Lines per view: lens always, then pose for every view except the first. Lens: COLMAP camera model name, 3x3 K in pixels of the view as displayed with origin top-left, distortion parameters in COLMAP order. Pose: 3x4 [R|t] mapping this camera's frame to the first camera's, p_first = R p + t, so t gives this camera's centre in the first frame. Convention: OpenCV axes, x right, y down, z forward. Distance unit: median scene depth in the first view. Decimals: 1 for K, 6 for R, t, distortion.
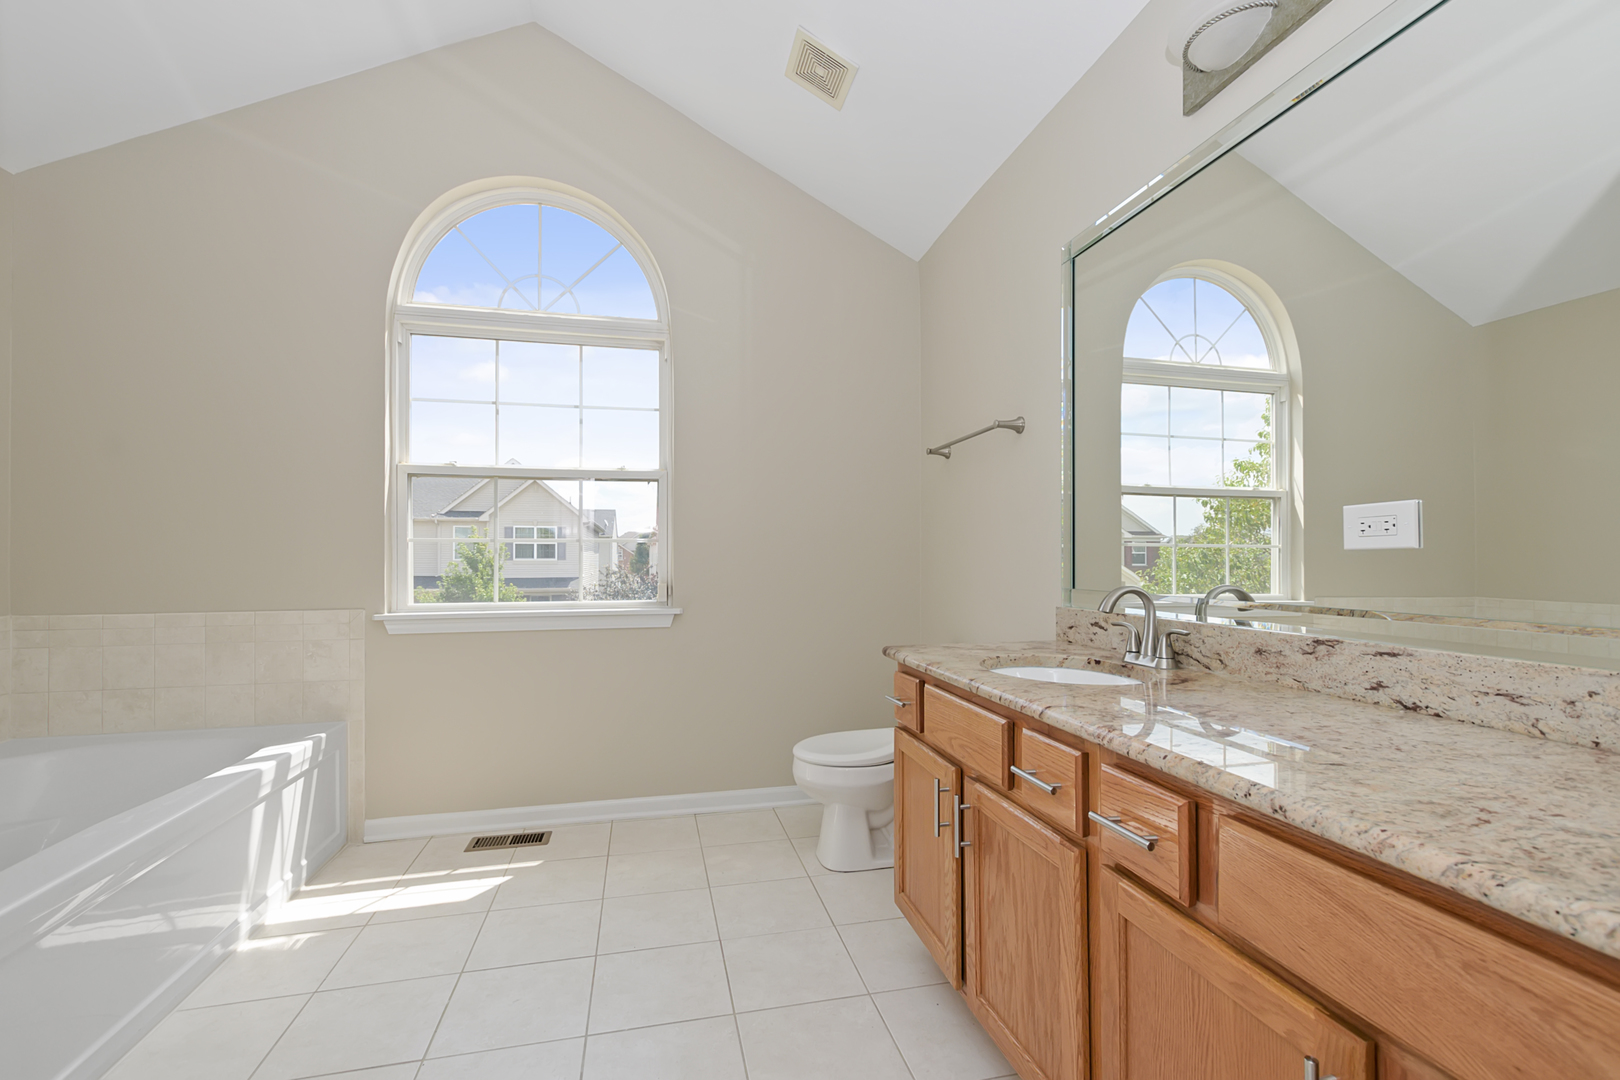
lens RADIAL K [[718.3, 0, 815.9], [0, 718.3, 542.1], [0, 0, 1]] dist [0.005374, -0.003040]
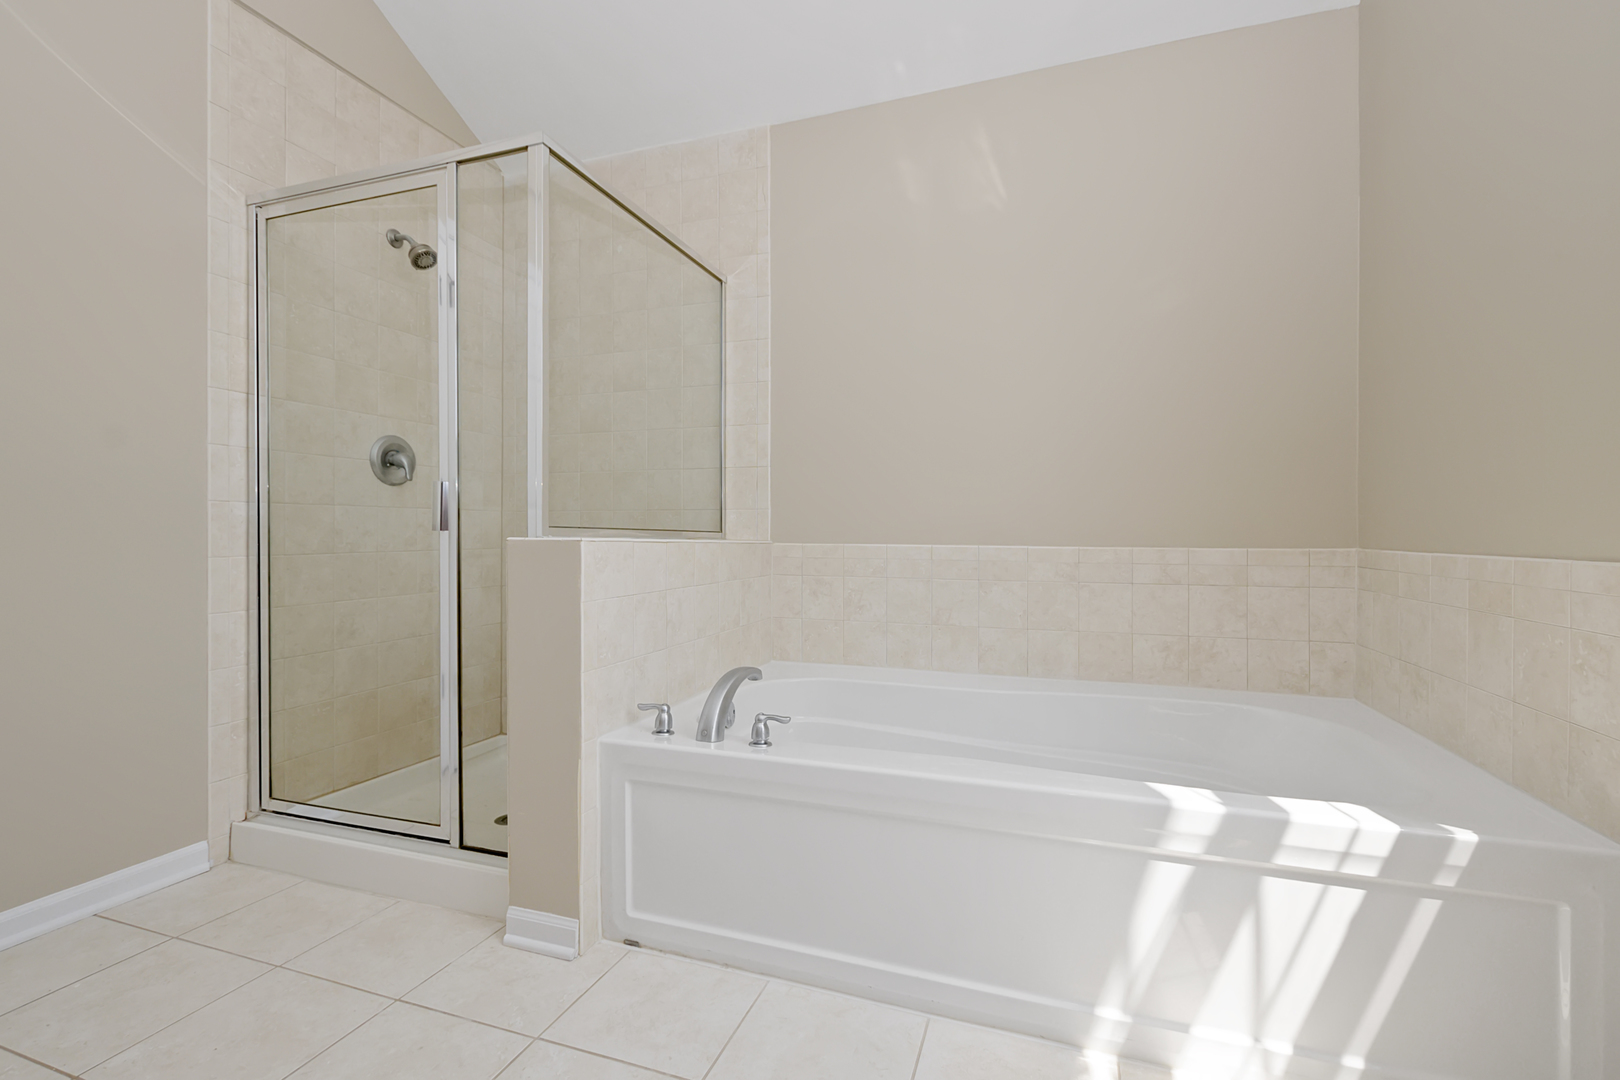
lens RADIAL K [[718.3, 0, 814.1], [0, 718.3, 538.6], [0, 0, 1]] dist [0.005374, -0.003040]
pose [[-0.536603, 0.010135, -0.843774, -0.210152], [0.016275, 0.999866, 0.001660, 0.160934], [0.843678, -0.012842, -0.536696, 1.837063]]
